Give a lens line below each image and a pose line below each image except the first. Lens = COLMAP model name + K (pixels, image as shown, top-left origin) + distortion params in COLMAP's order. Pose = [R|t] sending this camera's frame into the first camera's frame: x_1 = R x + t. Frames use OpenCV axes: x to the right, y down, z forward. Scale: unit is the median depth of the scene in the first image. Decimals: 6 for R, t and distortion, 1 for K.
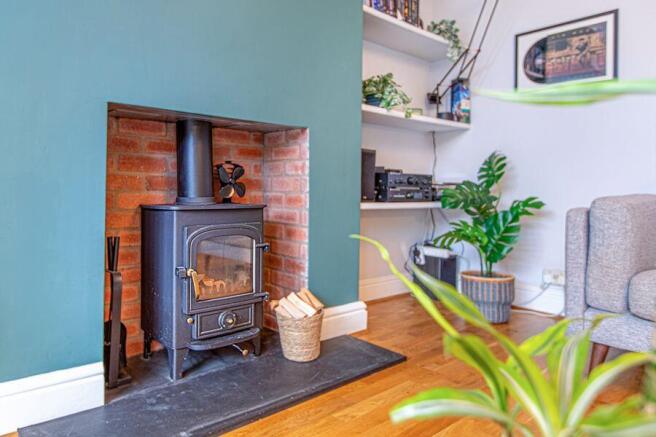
lens RADIAL K [[432.9, 0, 297.4], [0, 432.9, 192.7], [0, 0, 1]] dist [-0.004156, -0.000644]
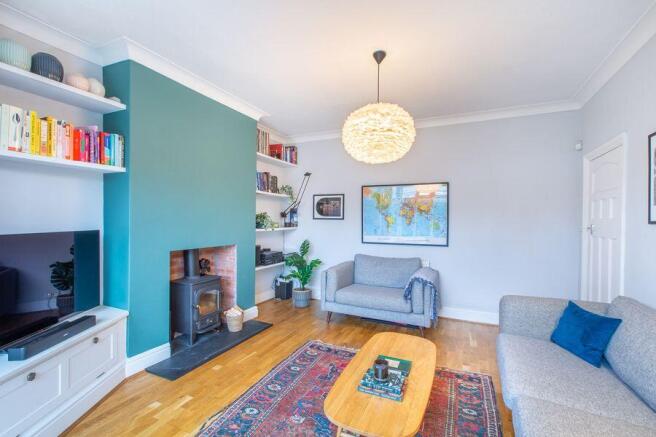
lens RADIAL K [[289.8, 0, 328.0], [0, 289.8, 218.5], [0, 0, 1]] dist [-0.000247, -0.000011]
pose [[0.904266, -0.002085, 0.426965, -0.203315], [0.001377, 0.999997, 0.001966, -0.279888], [-0.426968, -0.001190, 0.904266, -0.769311]]
